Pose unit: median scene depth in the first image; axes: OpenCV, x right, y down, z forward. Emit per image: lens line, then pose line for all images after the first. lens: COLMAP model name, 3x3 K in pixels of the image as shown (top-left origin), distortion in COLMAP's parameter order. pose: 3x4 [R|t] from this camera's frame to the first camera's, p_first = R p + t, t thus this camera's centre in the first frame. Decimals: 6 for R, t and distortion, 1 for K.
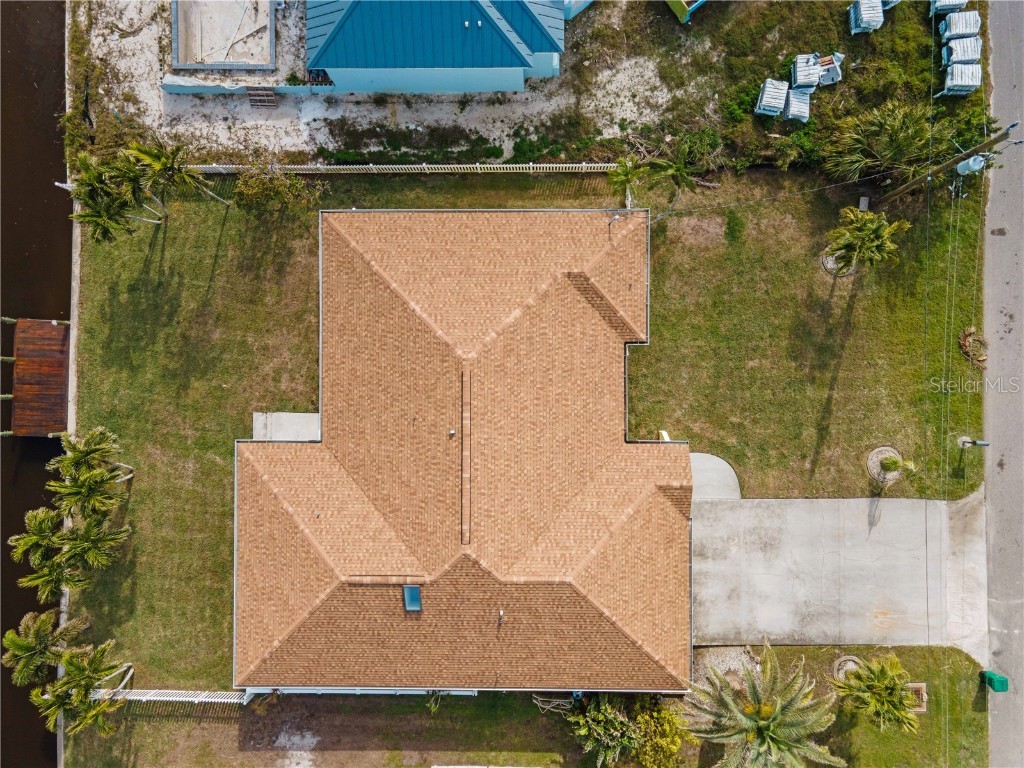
lens RADIAL K [[752.2, 0, 516.6], [0, 752.2, 378.7], [0, 0, 1]] dist [0.050835, 0.007823]
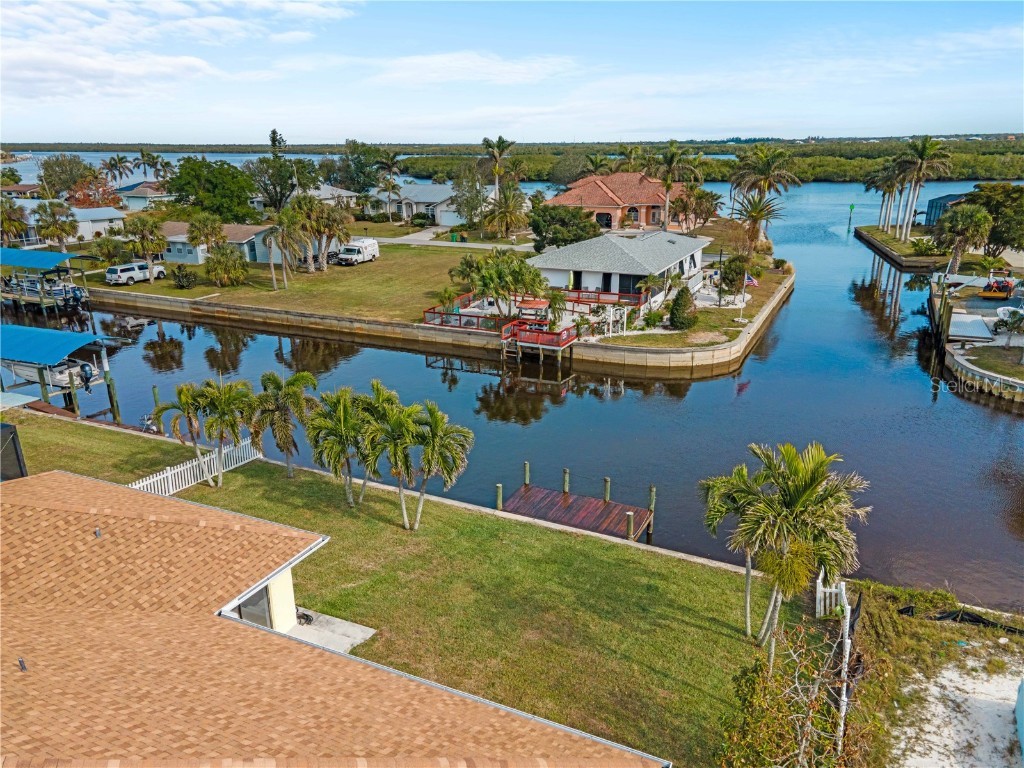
lens RADIAL K [[752.2, 0, 516.6], [0, 752.2, 378.7], [0, 0, 1]] dist [0.050835, 0.007823]
pose [[-0.422604, 0.300545, -0.855031, 0.044682], [-0.905866, -0.110383, 0.408929, -0.265565], [0.028521, 0.947359, 0.318902, 0.638676]]
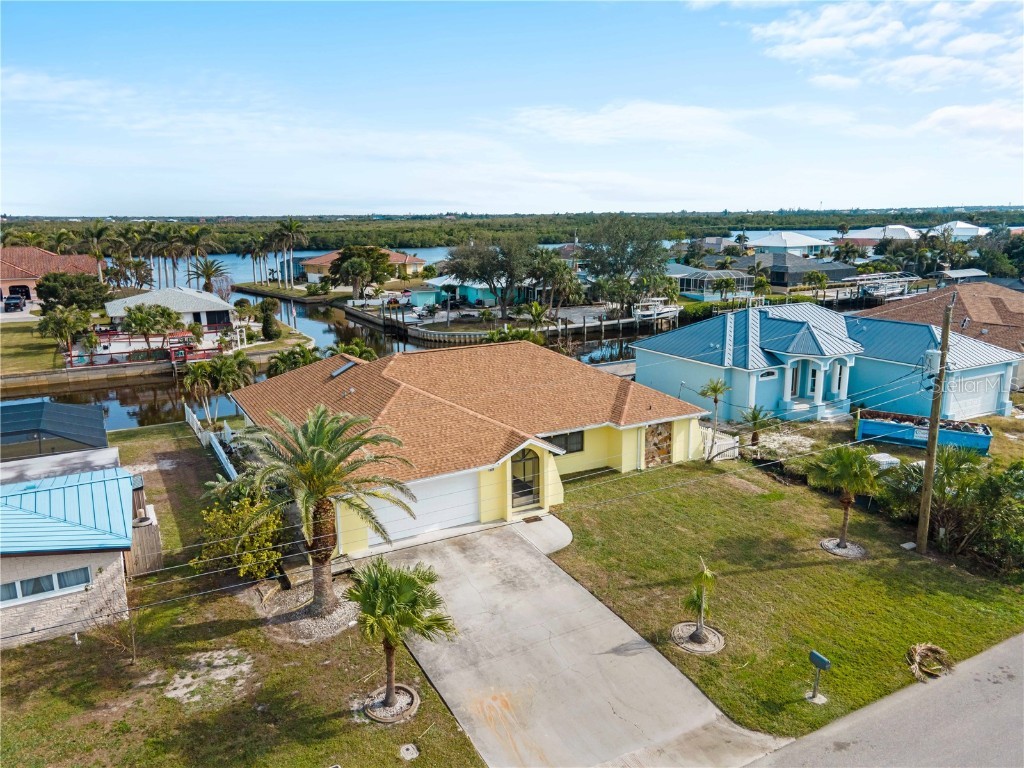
lens RADIAL K [[752.2, 0, 516.6], [0, 752.2, 378.7], [0, 0, 1]] dist [0.050835, 0.007823]
pose [[0.493560, 0.206301, -0.844890, 0.930732], [-0.869688, 0.124203, -0.477720, 0.551855], [0.006384, 0.970574, 0.240719, 0.603131]]
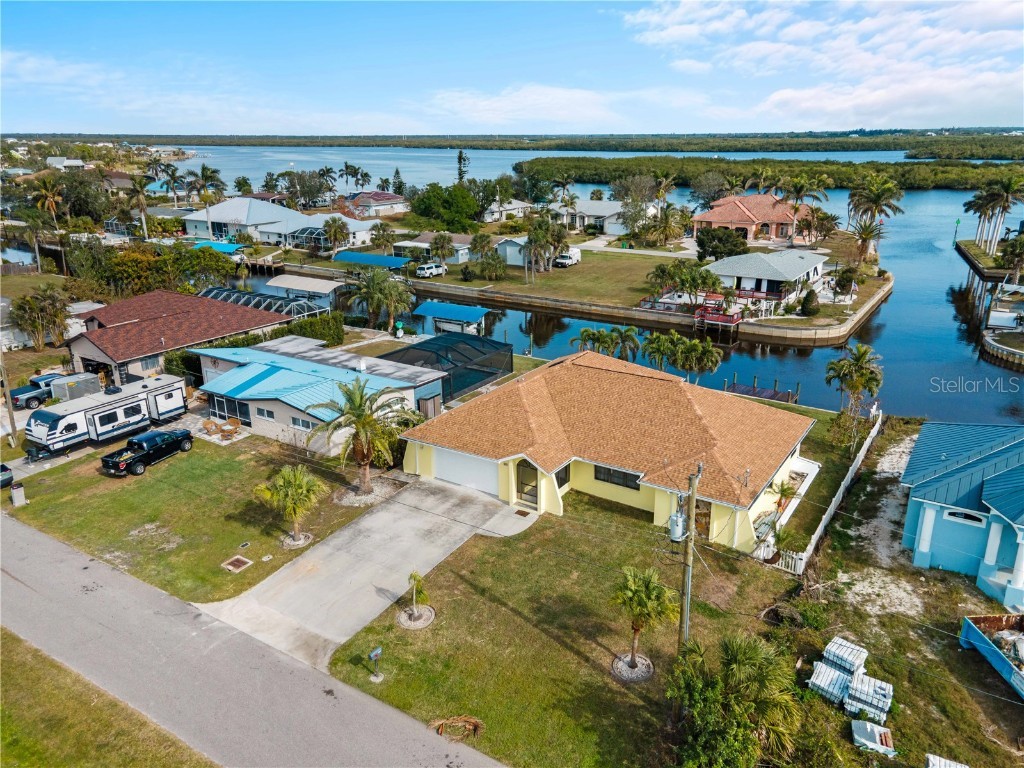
lens RADIAL K [[756.6, 0, 524.1], [0, 756.6, 384.1], [0, 0, 1]] dist [0.056966, 0.007096]
pose [[-0.531411, 0.293154, -0.794772, 1.084211], [-0.846735, -0.155759, 0.508703, -0.443499], [0.025335, 0.943292, 0.330996, 0.407729]]
